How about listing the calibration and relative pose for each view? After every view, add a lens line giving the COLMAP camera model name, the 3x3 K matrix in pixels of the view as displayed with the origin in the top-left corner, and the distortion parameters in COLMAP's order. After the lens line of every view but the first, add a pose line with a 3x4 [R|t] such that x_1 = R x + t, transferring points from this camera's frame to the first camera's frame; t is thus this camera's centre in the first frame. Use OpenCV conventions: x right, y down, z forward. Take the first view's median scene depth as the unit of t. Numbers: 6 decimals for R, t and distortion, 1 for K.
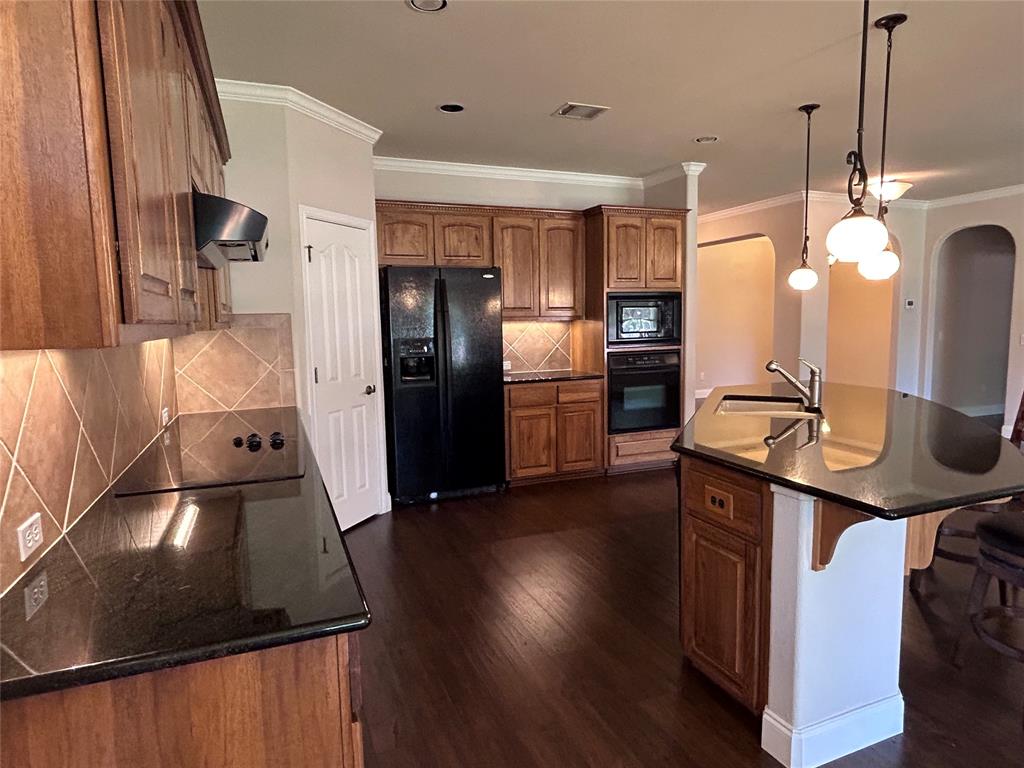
lens RADIAL K [[604.7, 0, 515.4], [0, 604.7, 382.4], [0, 0, 1]] dist [-0.006283, 0.004225]
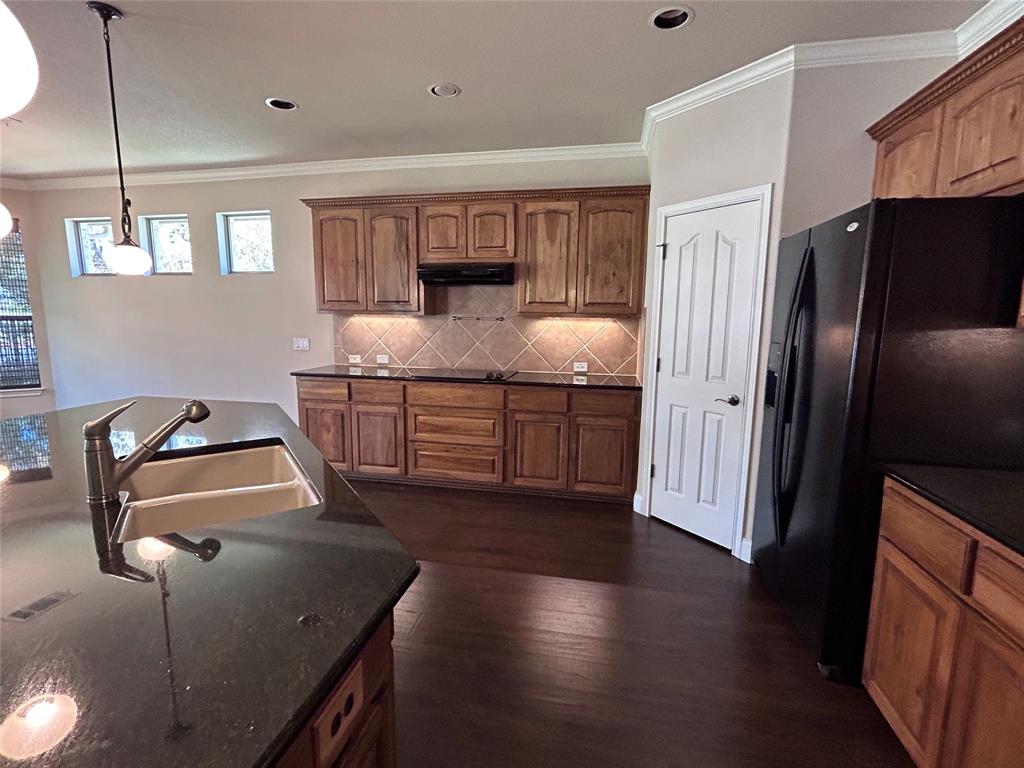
lens RADIAL K [[475.4, 0, 510.4], [0, 475.4, 381.0], [0, 0, 1]] dist [-0.001691, 0.000702]
pose [[-0.559300, 0.129720, -0.818753, 0.393644], [-0.090063, 0.972325, 0.215574, -0.108086], [0.824058, 0.194310, -0.532139, 0.932803]]
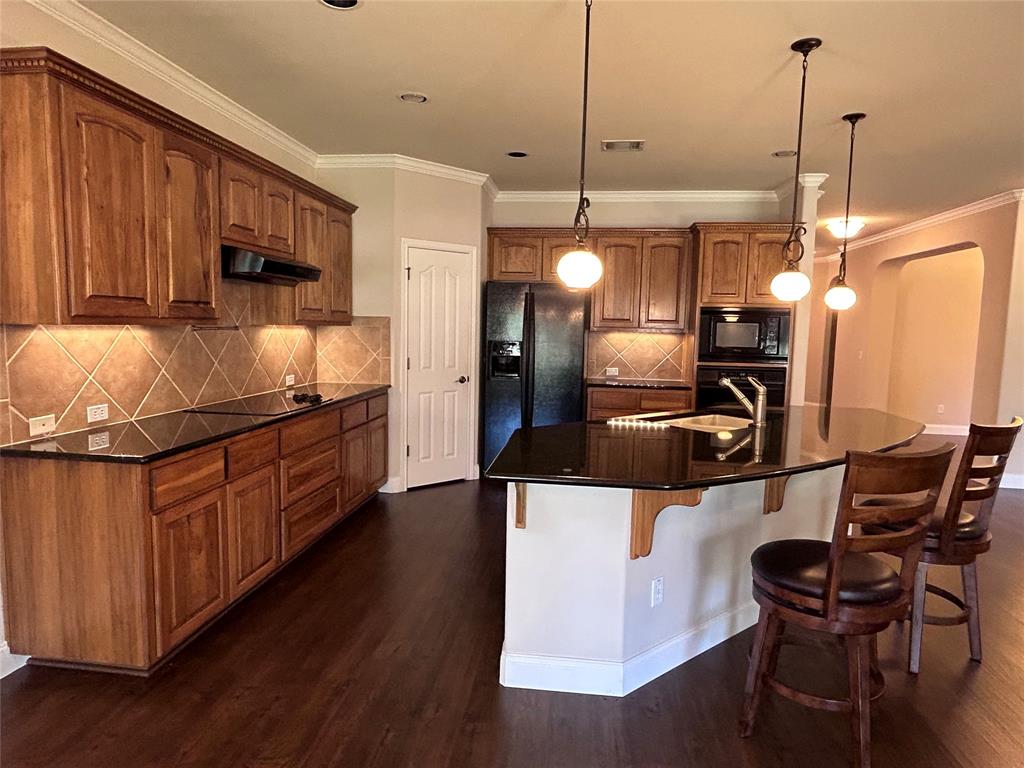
lens RADIAL K [[604.7, 0, 513.6], [0, 604.7, 380.2], [0, 0, 1]] dist [-0.006283, 0.004225]
pose [[0.870901, 0.083015, -0.484396, 0.399079], [-0.090675, 0.995851, 0.007641, -0.004369], [0.483021, 0.037268, 0.874815, -0.048707]]
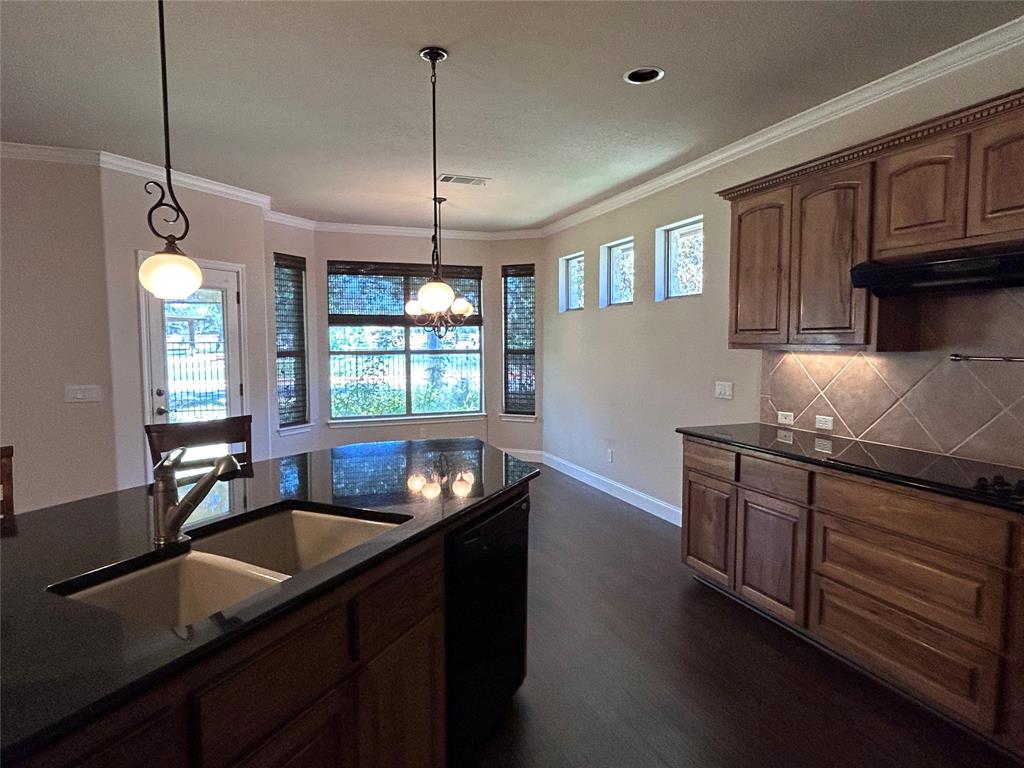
lens RADIAL K [[604.7, 0, 512.9], [0, 604.7, 381.8], [0, 0, 1]] dist [-0.006283, 0.004225]
pose [[-0.999504, 0.017755, 0.026013, 0.129452], [0.022067, 0.984111, 0.176180, -0.109036], [-0.022472, 0.176667, -0.984014, 0.930508]]
